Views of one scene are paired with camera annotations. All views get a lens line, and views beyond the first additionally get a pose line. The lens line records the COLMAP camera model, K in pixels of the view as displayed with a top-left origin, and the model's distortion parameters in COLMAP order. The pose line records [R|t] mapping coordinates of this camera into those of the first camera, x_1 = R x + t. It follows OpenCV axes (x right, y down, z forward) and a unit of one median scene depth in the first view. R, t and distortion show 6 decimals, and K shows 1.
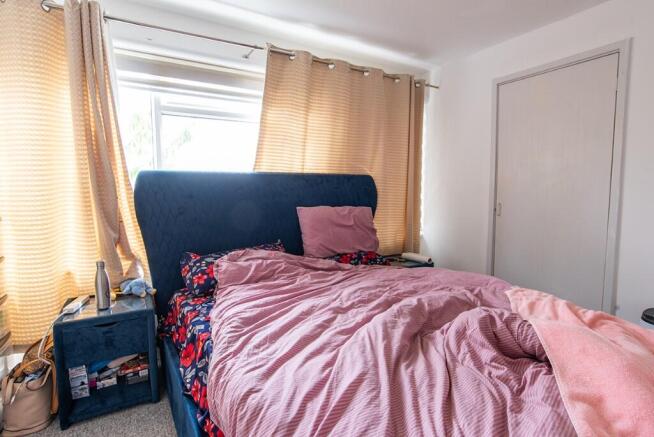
lens RADIAL K [[338.3, 0, 328.8], [0, 338.3, 221.5], [0, 0, 1]] dist [-0.054812, 0.023573]
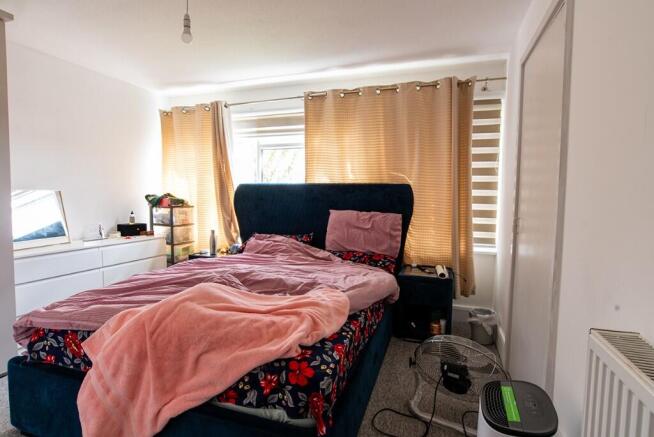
lens RADIAL K [[338.3, 0, 328.8], [0, 338.3, 221.5], [0, 0, 1]] dist [-0.054812, 0.023573]
pose [[0.614609, 0.062694, -0.786336, 0.926440], [-0.104966, 0.994472, -0.002753, 0.005148], [0.781817, 0.084231, 0.617793, 0.214648]]
